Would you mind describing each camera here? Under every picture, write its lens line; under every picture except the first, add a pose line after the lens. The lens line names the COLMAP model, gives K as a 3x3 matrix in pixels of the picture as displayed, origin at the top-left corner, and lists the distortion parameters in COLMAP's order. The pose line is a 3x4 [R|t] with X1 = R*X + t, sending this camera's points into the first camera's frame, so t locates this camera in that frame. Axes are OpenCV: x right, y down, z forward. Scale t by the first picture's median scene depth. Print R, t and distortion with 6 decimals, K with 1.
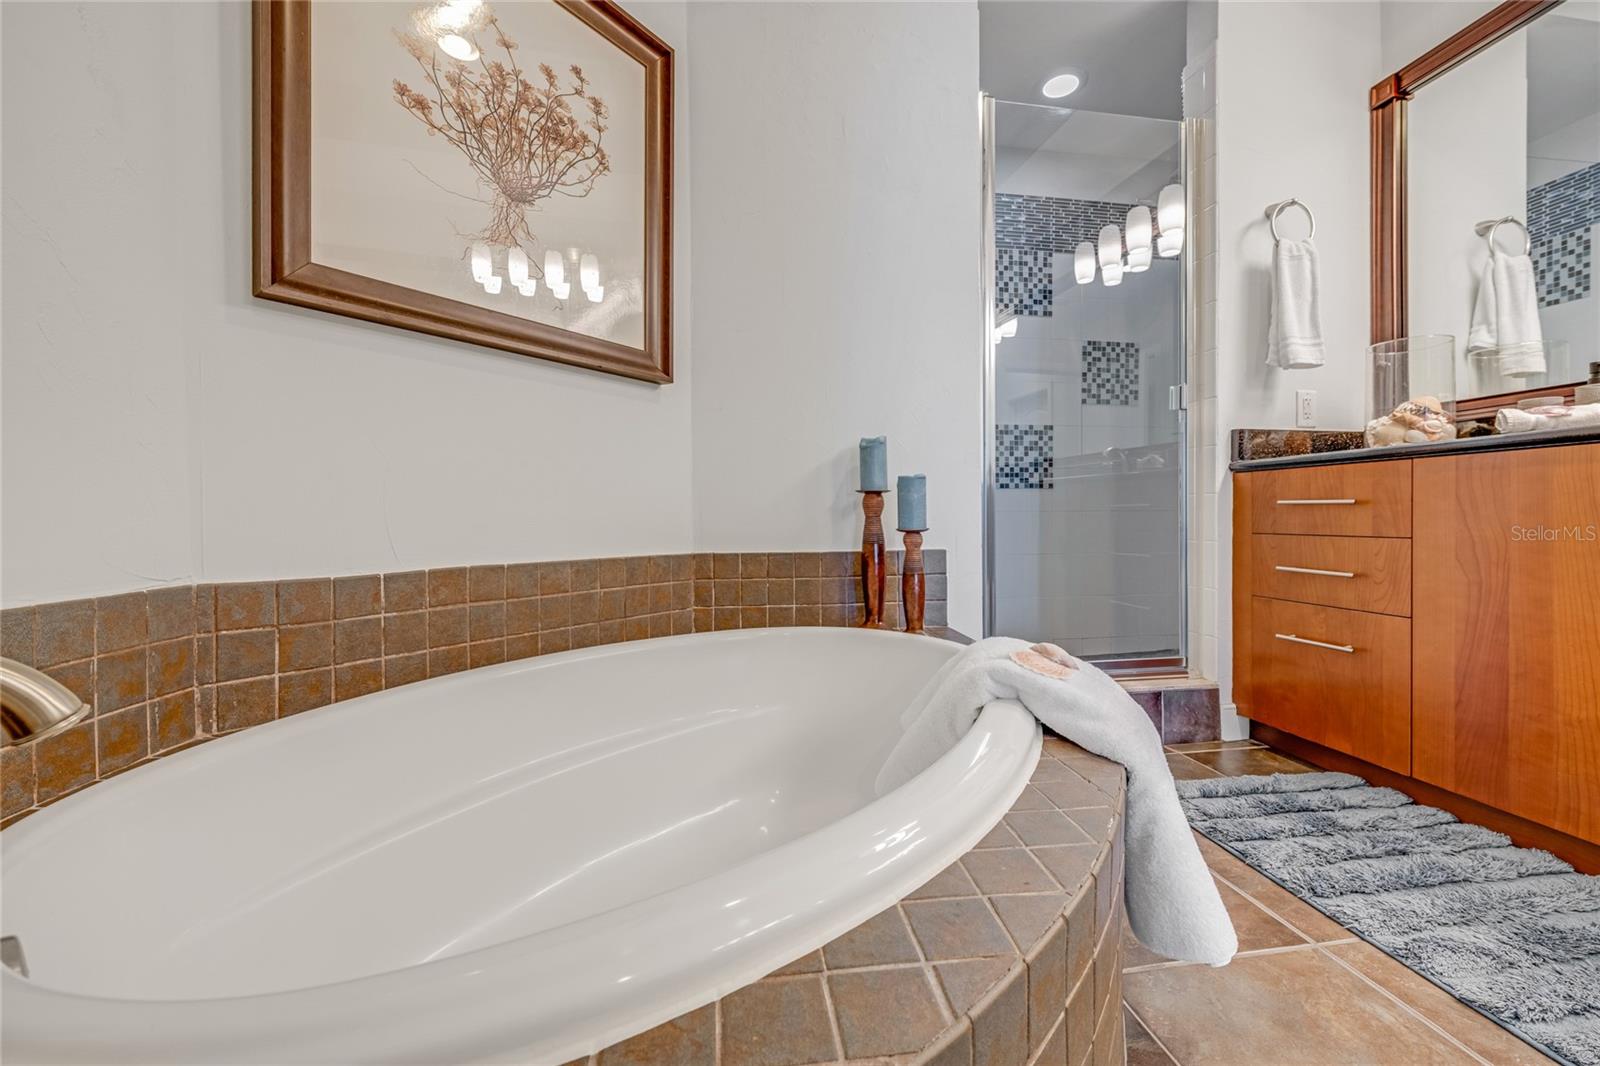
lens RADIAL K [[640.7, 0, 810.7], [0, 640.7, 524.6], [0, 0, 1]] dist [0.000592, -0.000120]
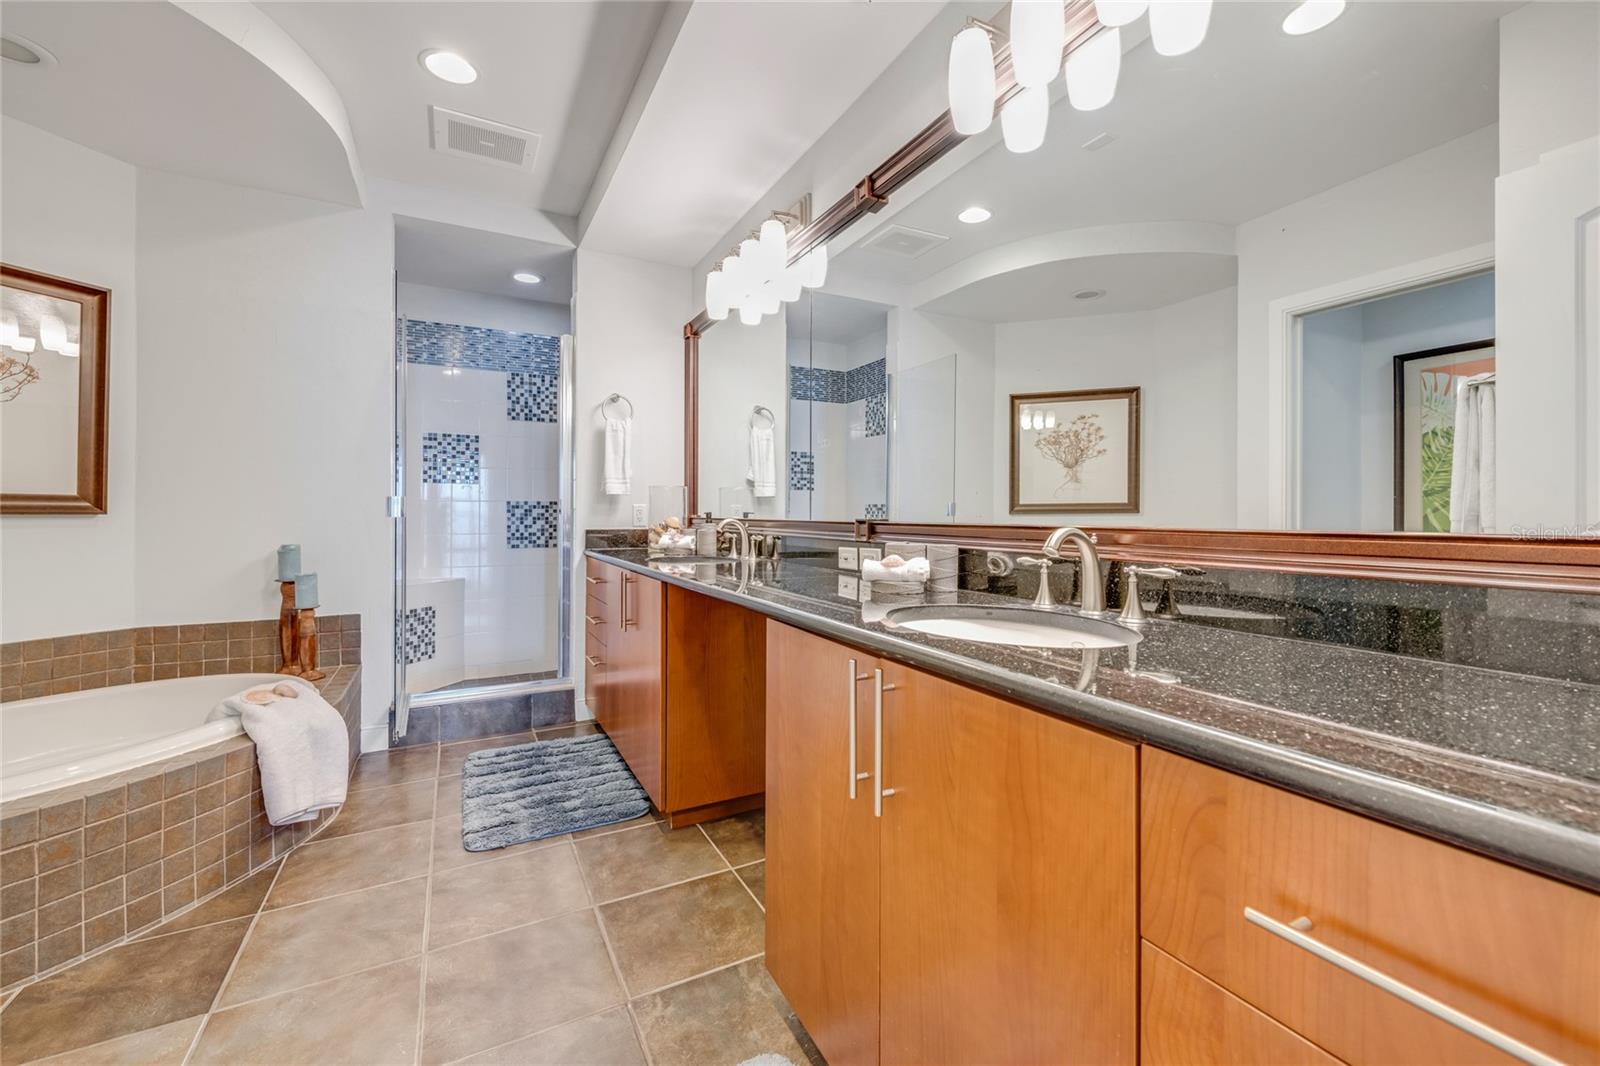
lens RADIAL K [[641.2, 0, 800.7], [0, 641.2, 515.1], [0, 0, 1]] dist [0.000331, -0.000175]
pose [[0.942134, 0.008442, 0.335130, 0.737734], [-0.002903, 0.999851, -0.017025, -0.186747], [-0.335224, 0.015067, 0.942018, -0.853494]]
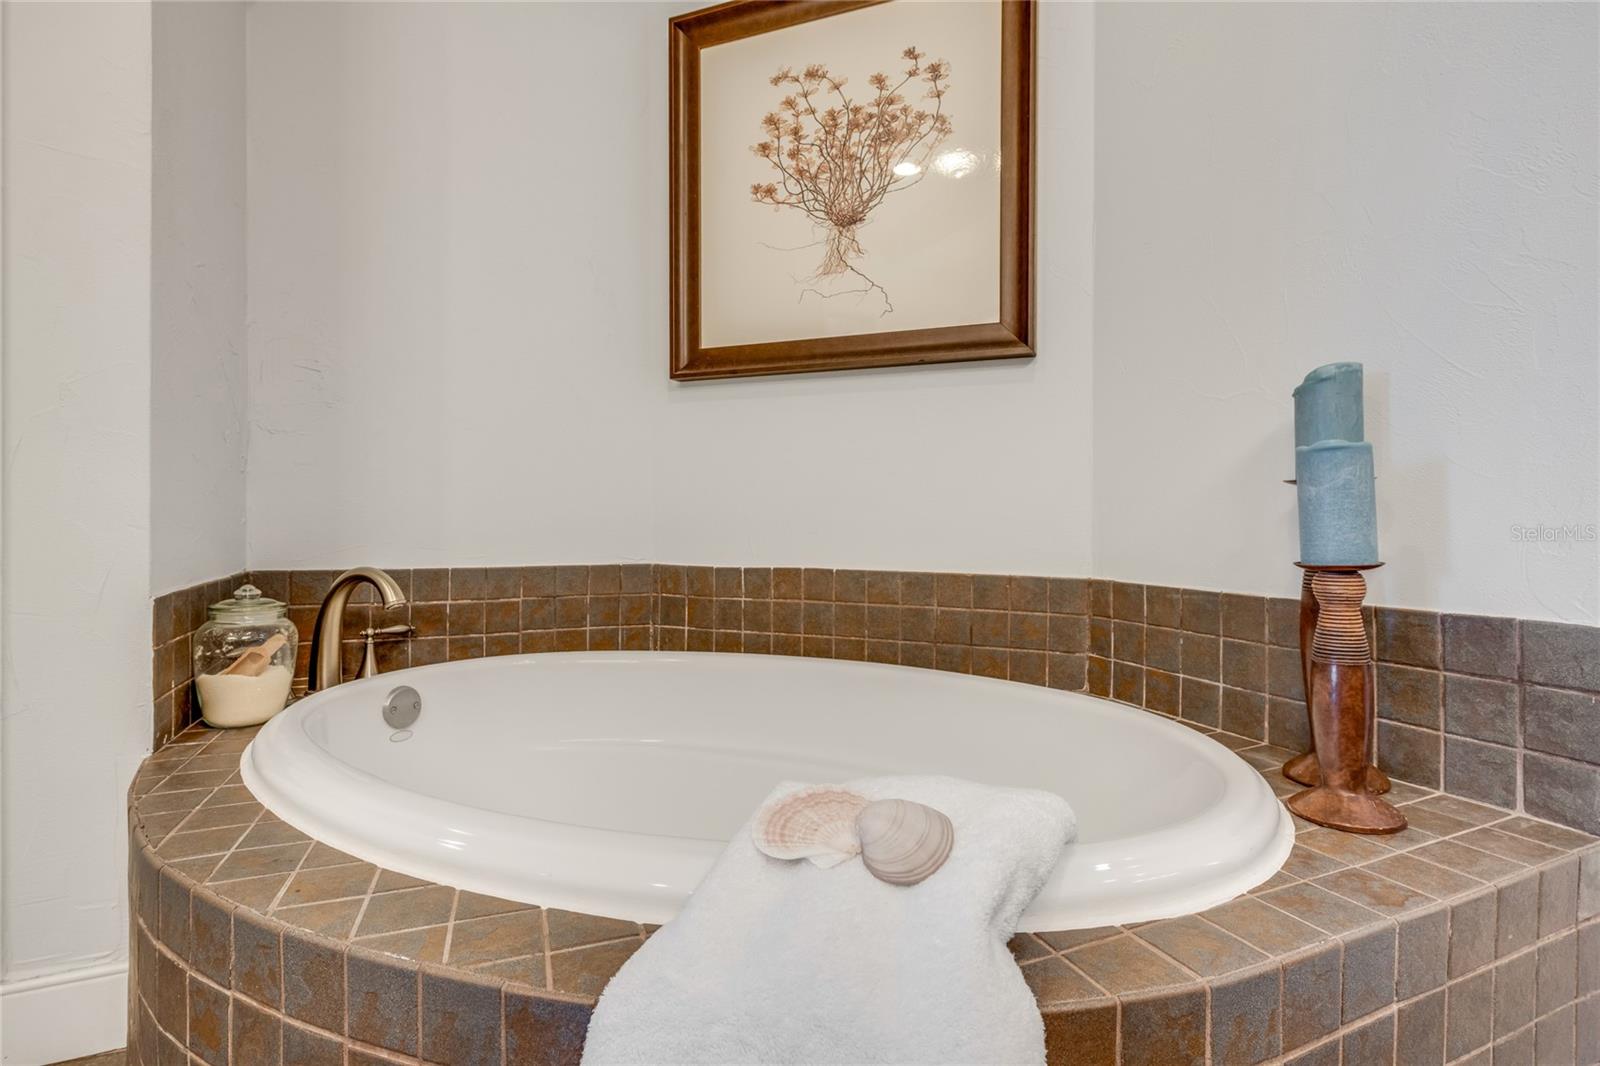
lens RADIAL K [[747.1, 0, 800.7], [0, 747.1, 525.8], [0, 0, 1]] dist [-0.002381, -0.000167]
pose [[0.244905, 0.015016, -0.969431, 0.548749], [-0.017589, 0.999784, 0.011043, -0.017923], [0.969388, 0.014347, 0.245116, 0.480258]]
